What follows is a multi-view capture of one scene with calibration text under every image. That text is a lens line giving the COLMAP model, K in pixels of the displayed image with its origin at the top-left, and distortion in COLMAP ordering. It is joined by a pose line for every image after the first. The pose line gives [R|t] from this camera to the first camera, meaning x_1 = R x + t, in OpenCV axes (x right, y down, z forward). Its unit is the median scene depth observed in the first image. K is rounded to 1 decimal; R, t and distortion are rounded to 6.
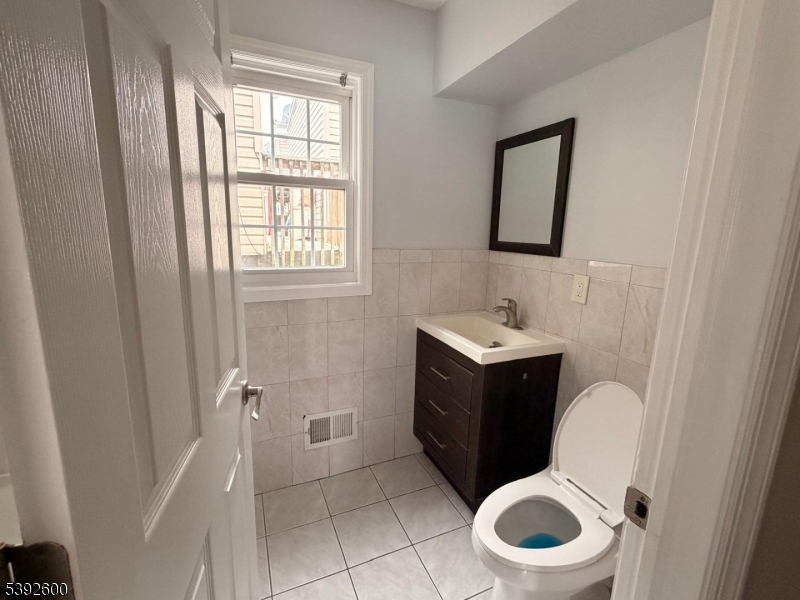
lens RADIAL K [[361.8, 0, 399.5], [0, 361.8, 298.7], [0, 0, 1]] dist [-0.003707, -0.000895]
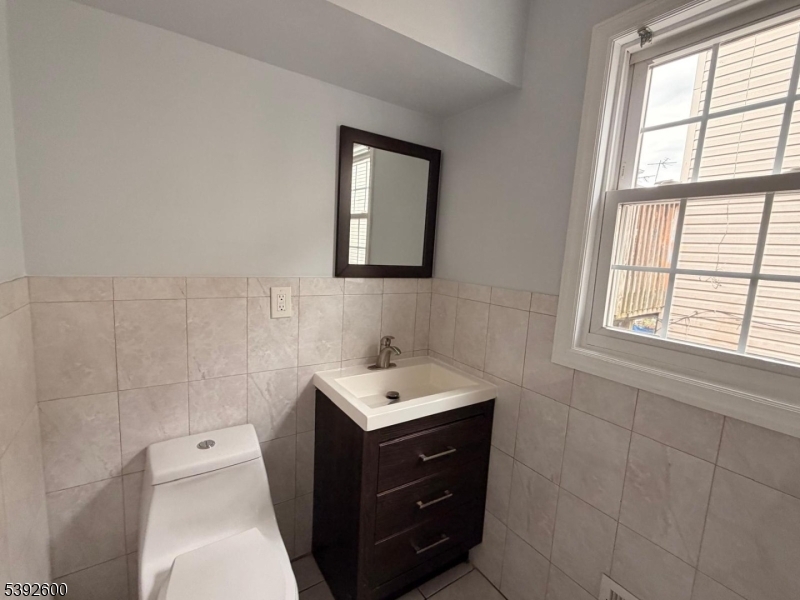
lens RADIAL K [[361.8, 0, 399.5], [0, 361.8, 298.7], [0, 0, 1]] dist [-0.003707, -0.000895]
pose [[-0.169836, -0.160899, 0.972249, -0.552122], [0.135662, 0.973371, 0.184782, -0.245257], [-0.976090, 0.163280, -0.143486, 1.168378]]
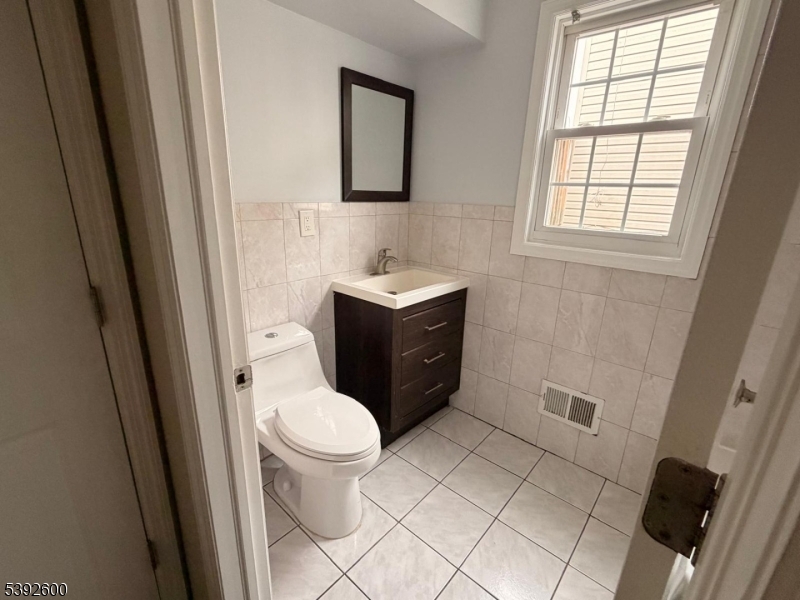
lens RADIAL K [[361.8, 0, 399.5], [0, 361.8, 298.7], [0, 0, 1]] dist [-0.003707, -0.000895]
pose [[-0.405411, -0.295733, 0.864976, -0.735462], [0.143341, 0.913953, 0.379662, -0.273390], [-0.902826, 0.277906, -0.328136, 1.451693]]
